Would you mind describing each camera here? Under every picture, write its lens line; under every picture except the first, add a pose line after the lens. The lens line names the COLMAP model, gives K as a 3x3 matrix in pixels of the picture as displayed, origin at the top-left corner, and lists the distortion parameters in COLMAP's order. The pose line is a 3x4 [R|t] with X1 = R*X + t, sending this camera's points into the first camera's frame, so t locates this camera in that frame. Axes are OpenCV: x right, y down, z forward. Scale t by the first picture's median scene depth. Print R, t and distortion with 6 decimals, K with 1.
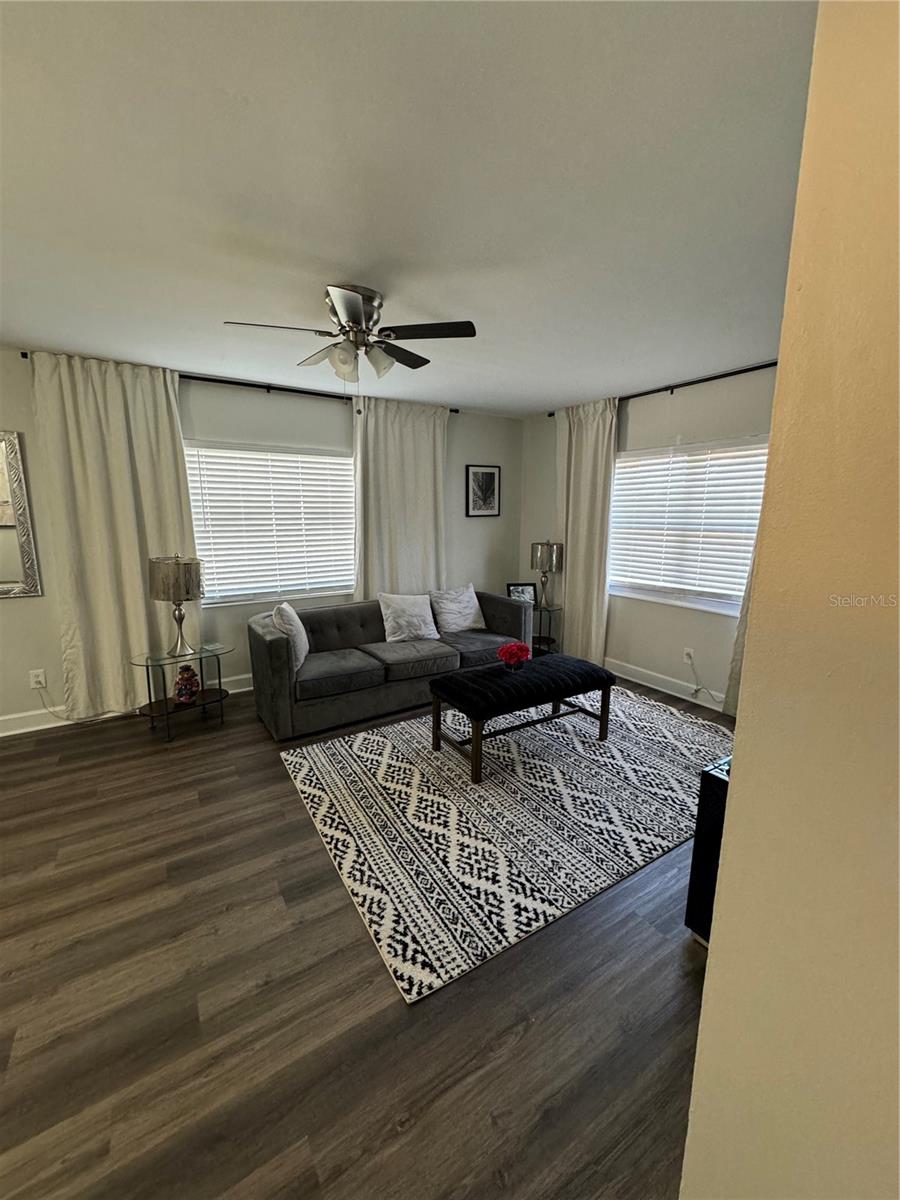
lens RADIAL K [[474.9, 0, 450.1], [0, 474.9, 600.3], [0, 0, 1]] dist [-0.007376, 0.000926]
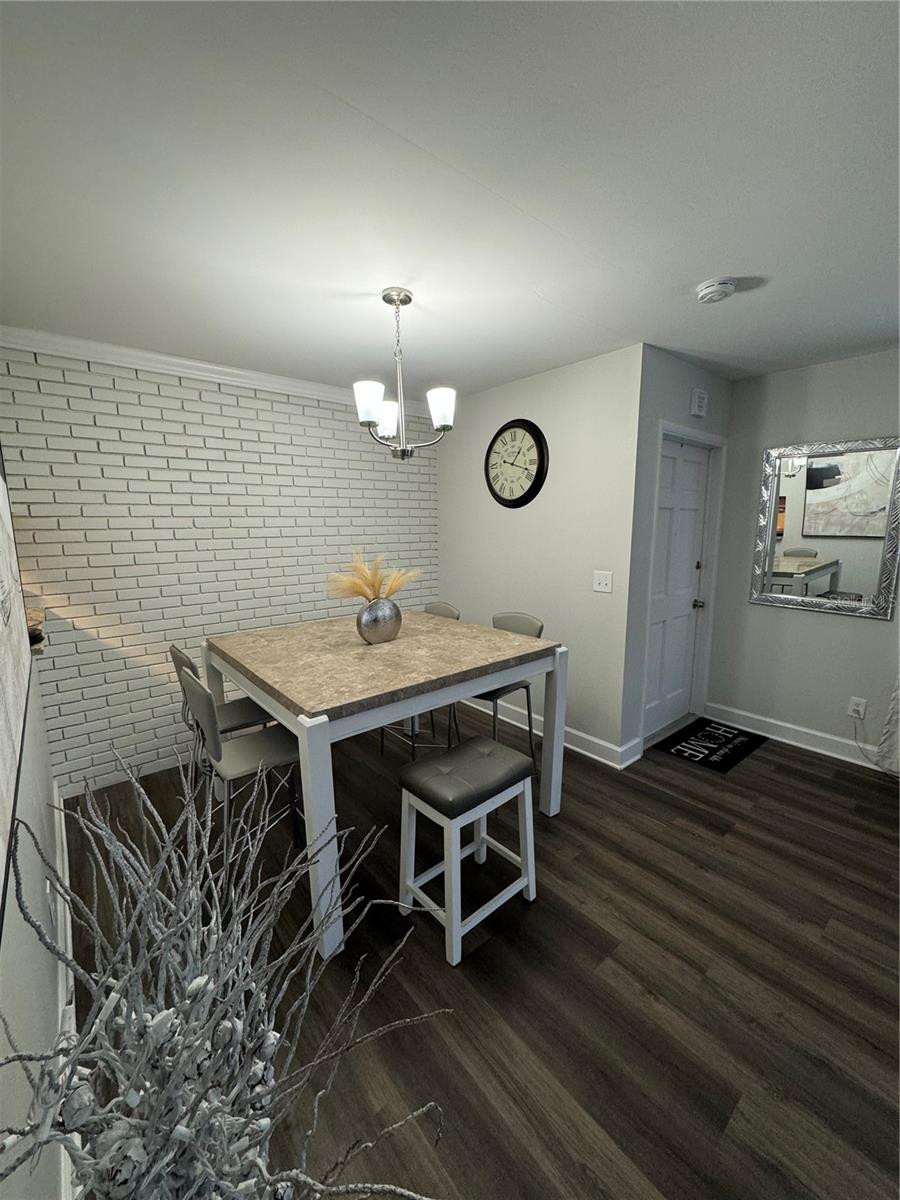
lens RADIAL K [[474.9, 0, 451.5], [0, 474.9, 601.1], [0, 0, 1]] dist [-0.007376, 0.000926]
pose [[0.117796, 0.159131, -0.980205, -0.110459], [-0.176316, 0.974745, 0.137056, -0.022314], [0.977260, 0.156681, 0.142878, 0.076661]]
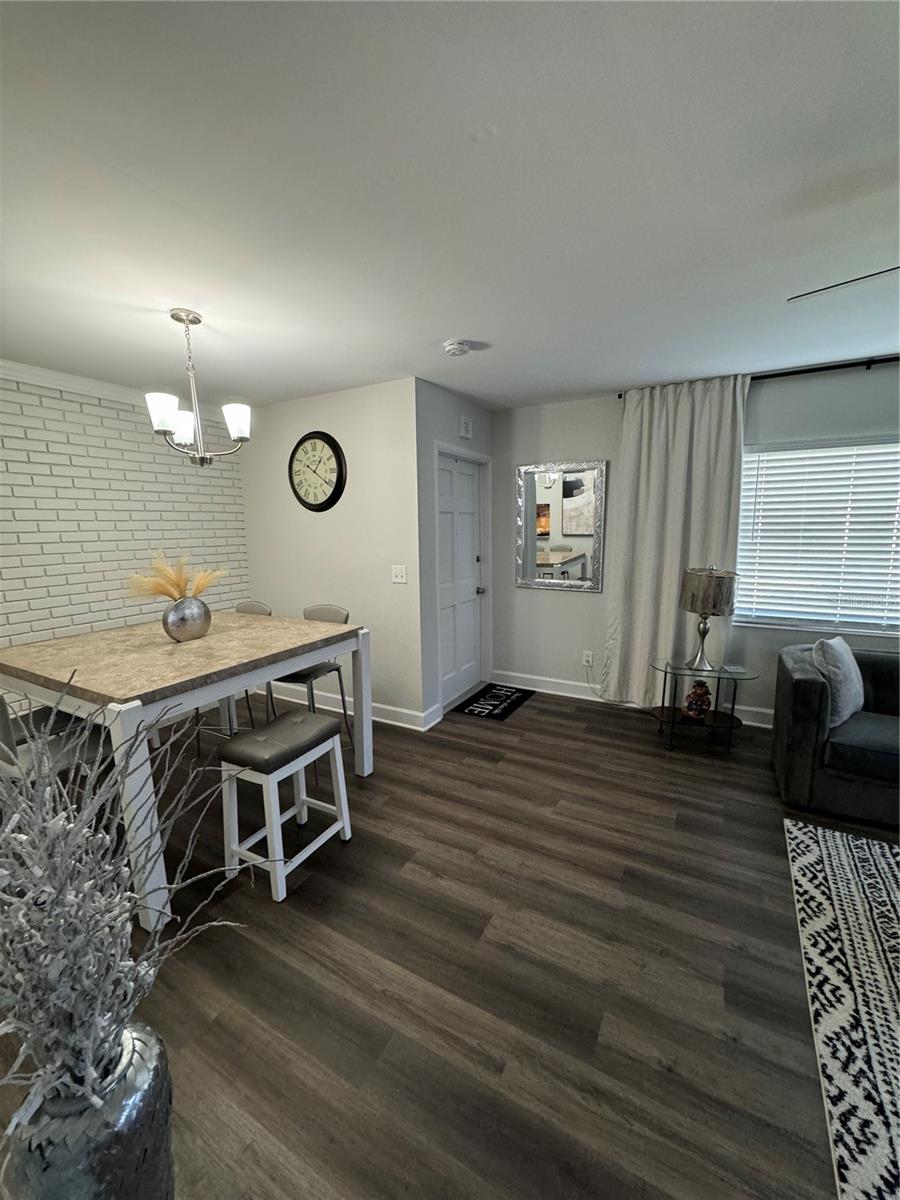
lens RADIAL K [[474.9, 0, 451.0], [0, 474.9, 600.9], [0, 0, 1]] dist [-0.007376, 0.000926]
pose [[0.467519, 0.128989, -0.874521, 0.031474], [-0.147247, 0.986839, 0.066837, -0.014037], [0.871633, 0.097523, 0.480359, 0.078297]]
